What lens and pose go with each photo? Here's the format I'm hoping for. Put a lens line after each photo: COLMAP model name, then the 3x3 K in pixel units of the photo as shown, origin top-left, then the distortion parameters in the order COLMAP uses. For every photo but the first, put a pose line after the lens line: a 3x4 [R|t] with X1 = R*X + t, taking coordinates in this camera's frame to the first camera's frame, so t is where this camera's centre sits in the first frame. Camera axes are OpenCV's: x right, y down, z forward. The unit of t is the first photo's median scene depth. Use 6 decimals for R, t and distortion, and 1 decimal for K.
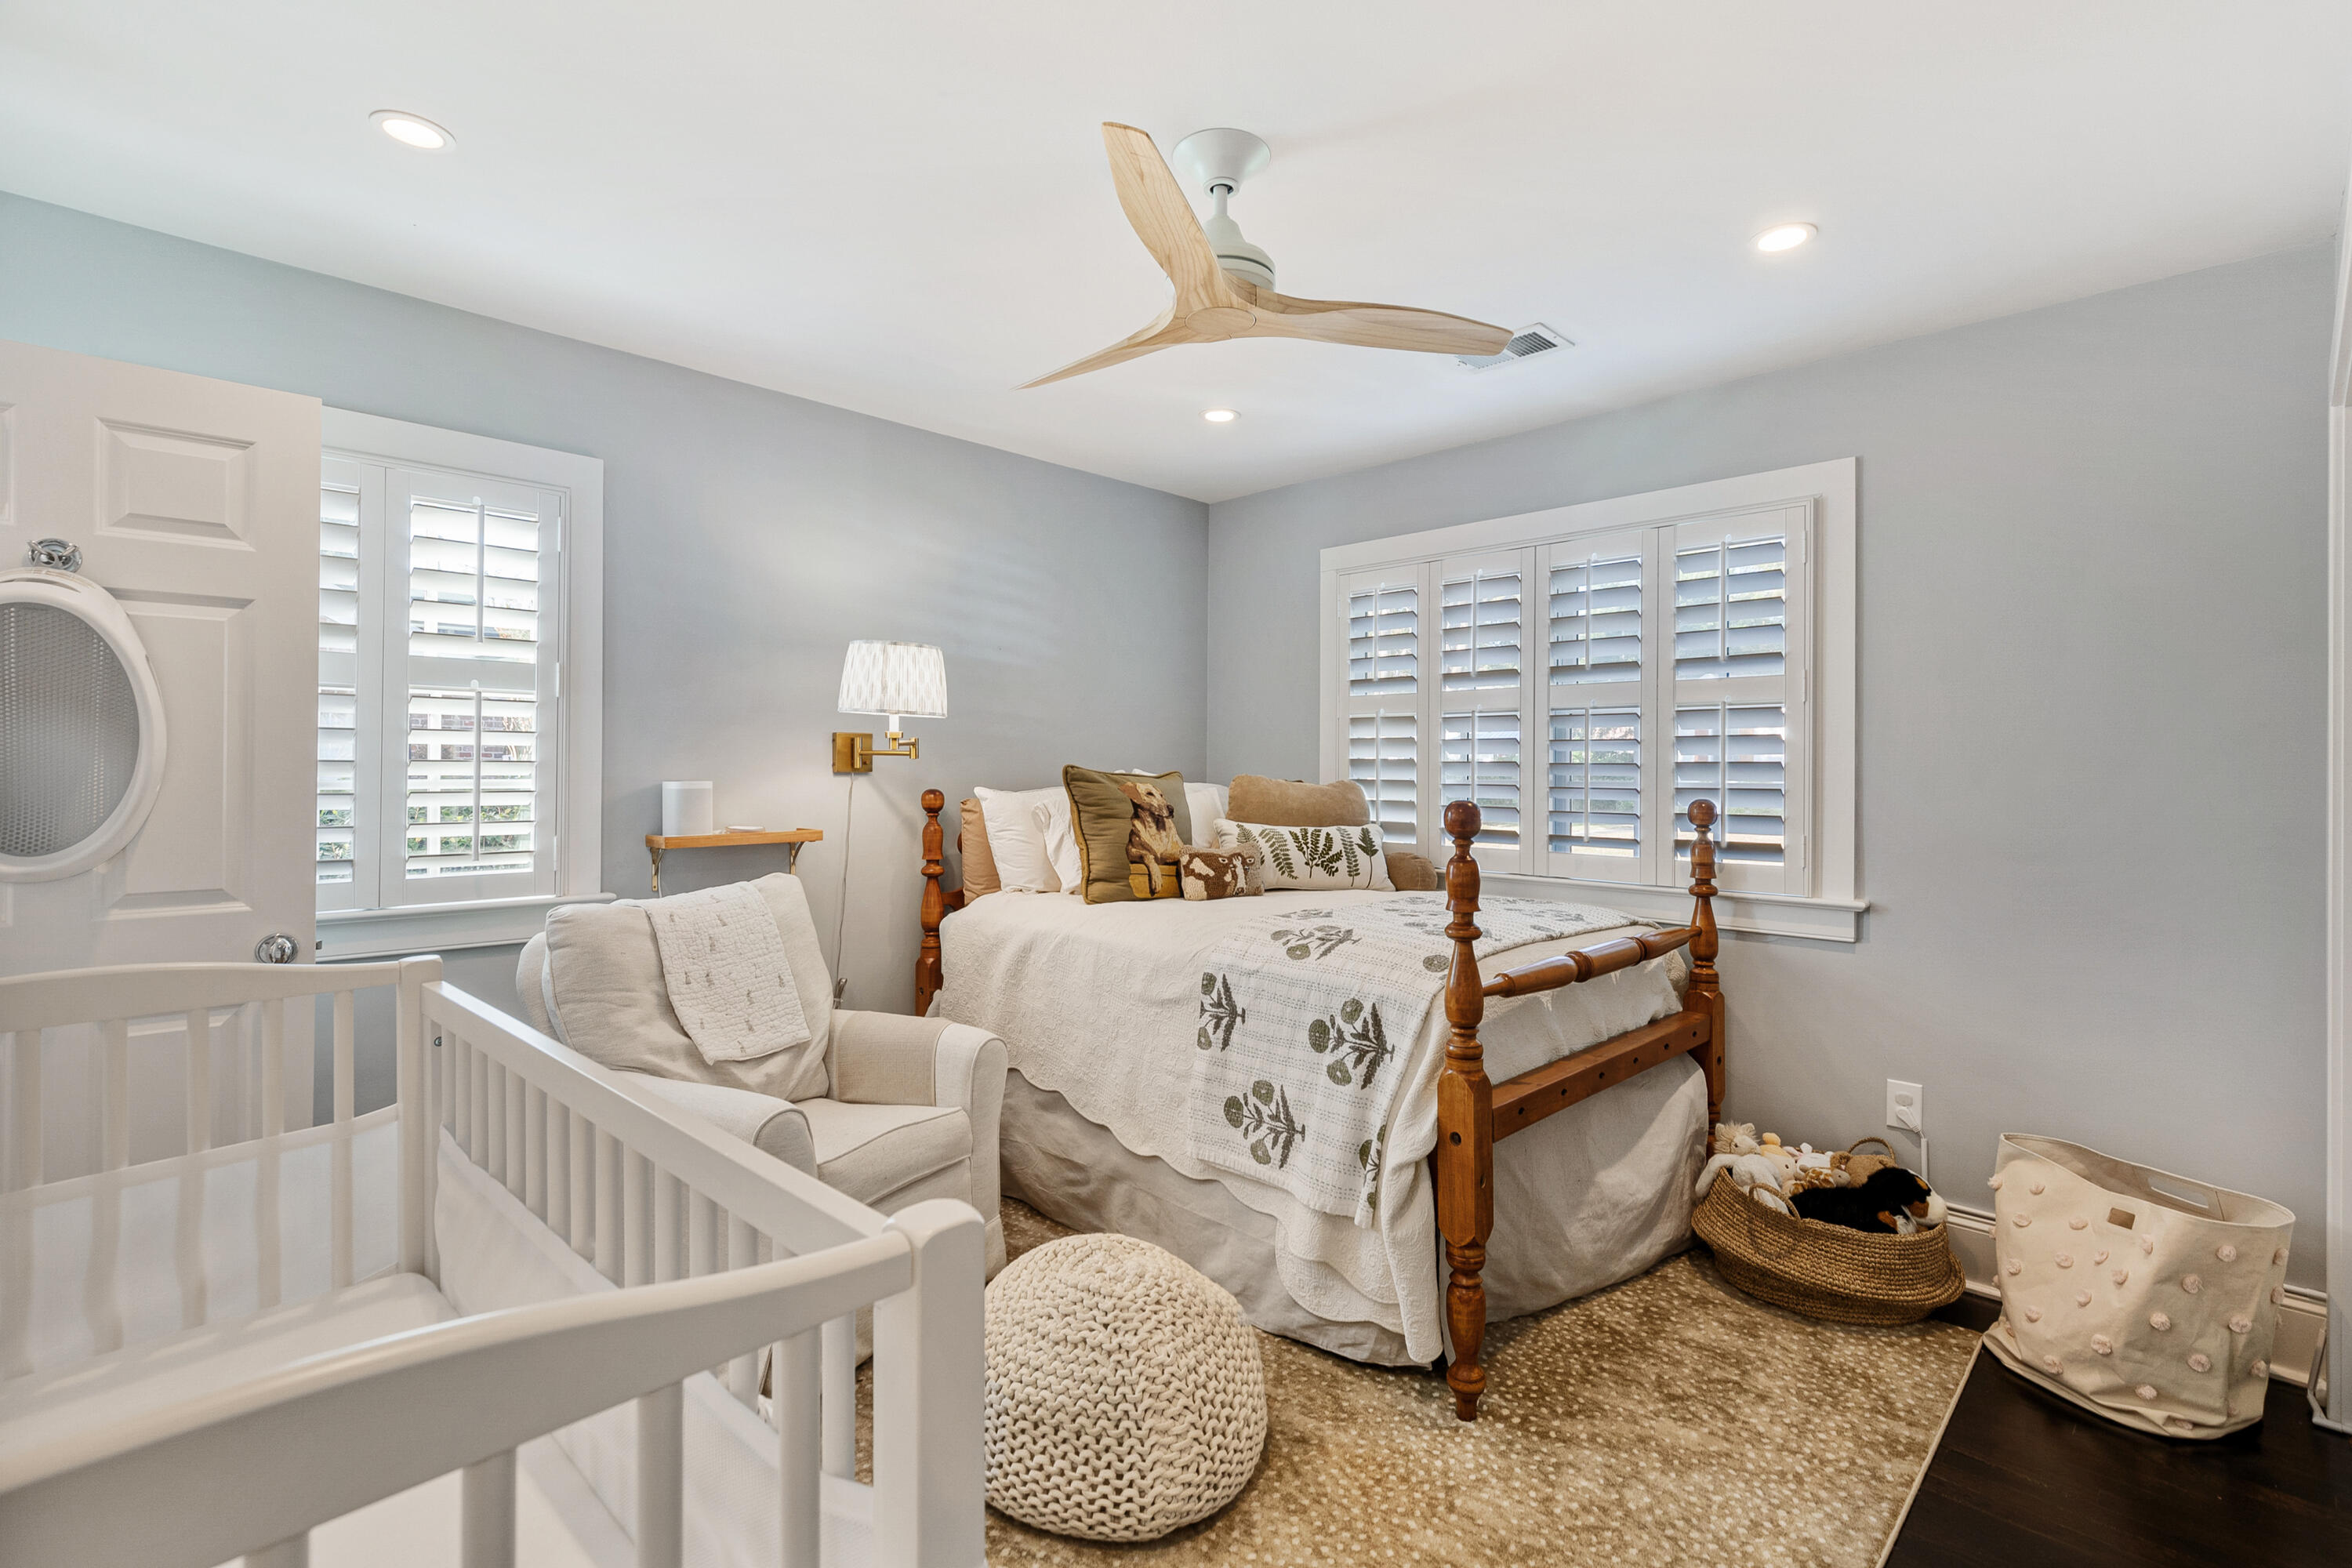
lens RADIAL K [[1077.4, 0, 1177.4], [0, 1077.4, 791.8], [0, 0, 1]] dist [0.002586, -0.000350]
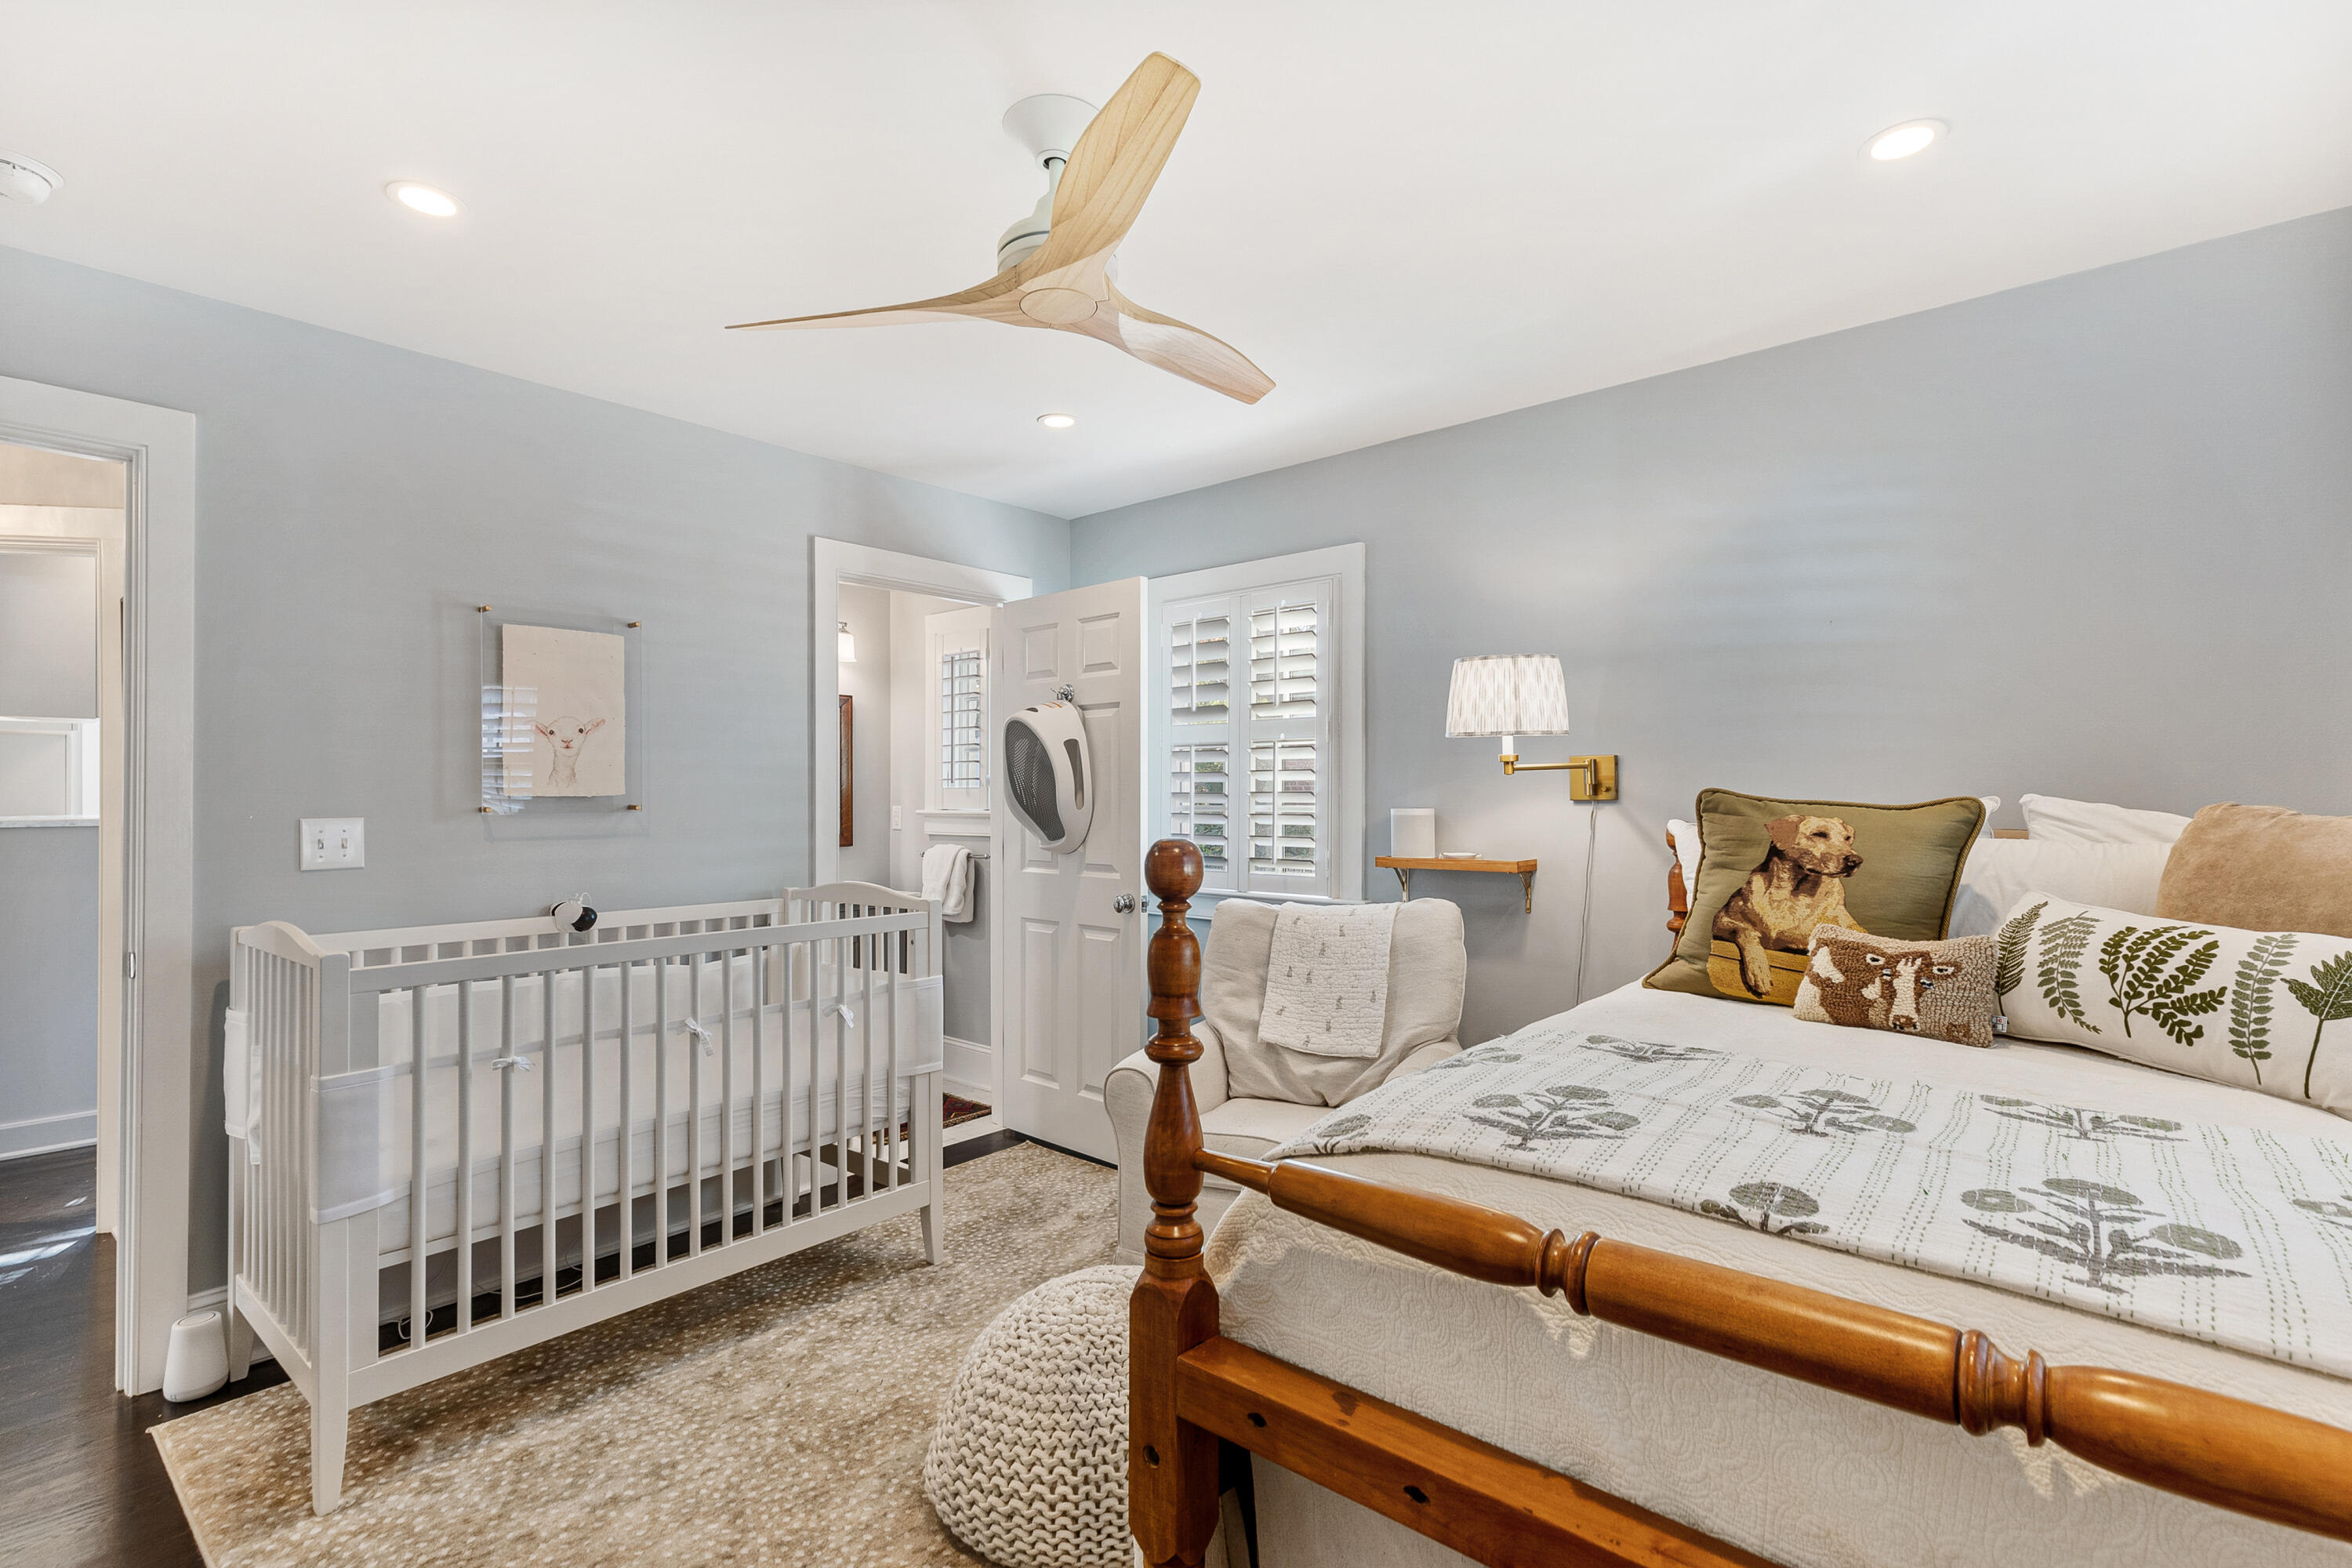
lens RADIAL K [[1077.4, 0, 1177.4], [0, 1077.4, 791.8], [0, 0, 1]] dist [0.002586, -0.000350]
pose [[0.080233, -0.008933, -0.996736, 0.570110], [-0.016914, 0.999804, -0.010322, -0.010133], [0.996633, 0.017687, 0.080066, 0.611235]]
